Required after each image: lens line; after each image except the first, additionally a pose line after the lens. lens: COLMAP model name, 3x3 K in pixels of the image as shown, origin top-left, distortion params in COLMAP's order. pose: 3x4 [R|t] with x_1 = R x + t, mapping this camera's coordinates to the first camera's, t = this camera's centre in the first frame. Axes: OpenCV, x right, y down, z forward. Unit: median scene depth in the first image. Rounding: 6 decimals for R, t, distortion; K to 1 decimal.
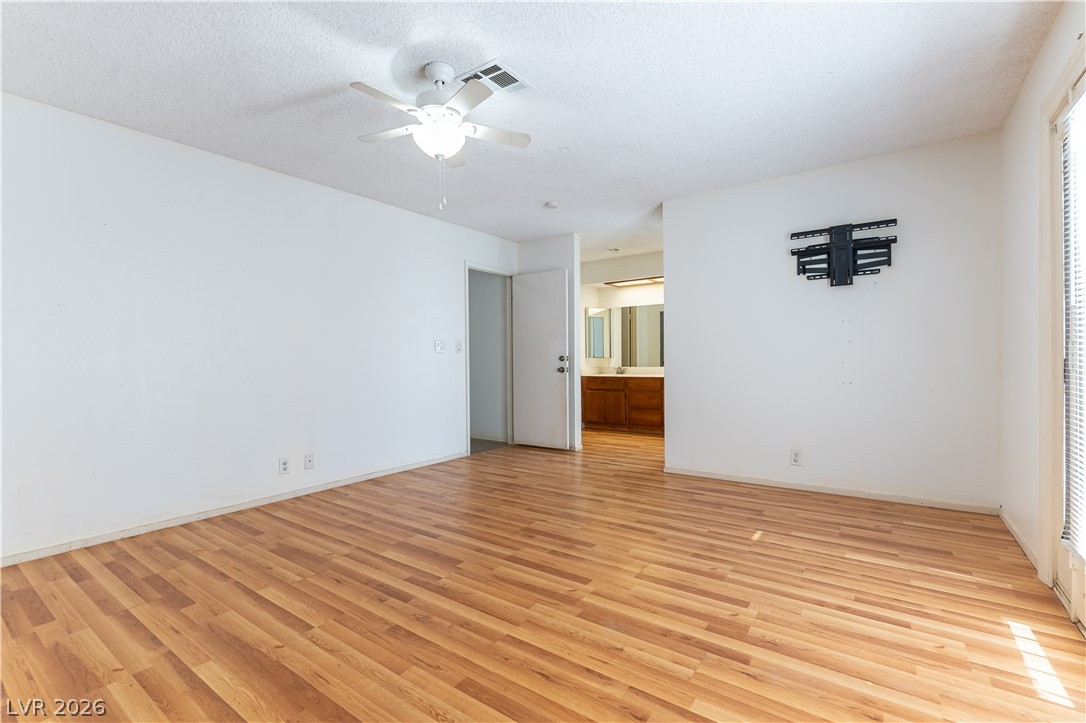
lens RADIAL K [[476.2, 0, 554.5], [0, 476.2, 365.8], [0, 0, 1]] dist [0.000835, -0.000908]
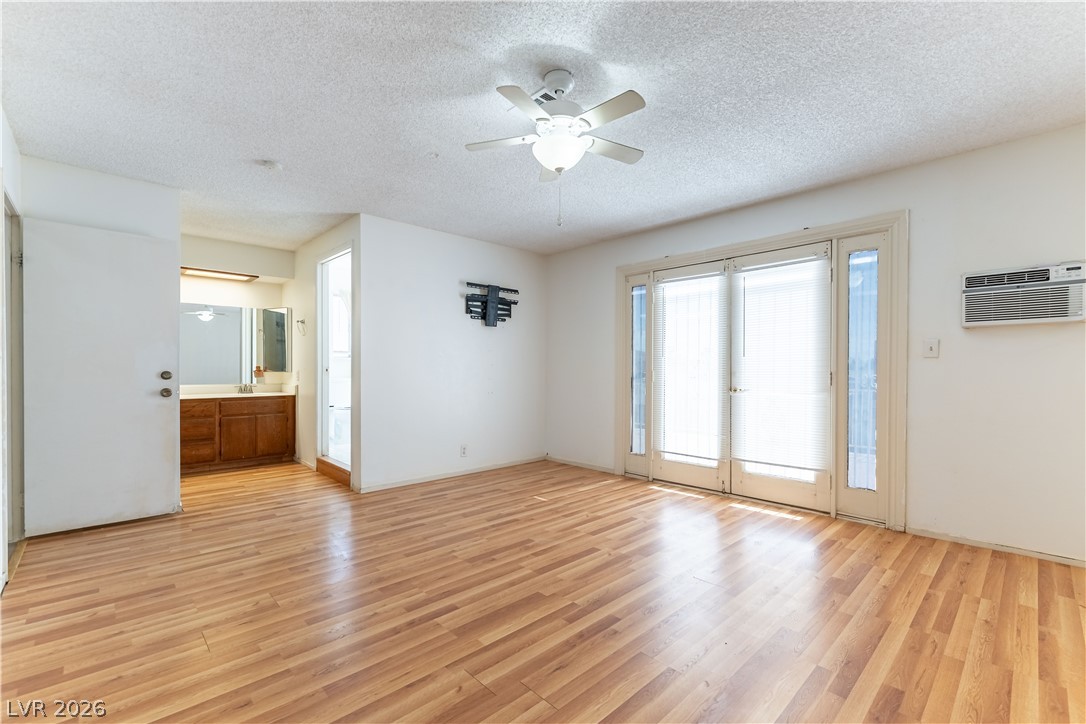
lens RADIAL K [[476.2, 0, 537.8], [0, 476.2, 370.2], [0, 0, 1]] dist [0.000835, -0.000908]
pose [[0.193213, 0.009600, 0.981110, -0.974704], [0.007600, 0.999907, -0.011280, -0.018854], [-0.981127, 0.009636, 0.193123, 0.700509]]
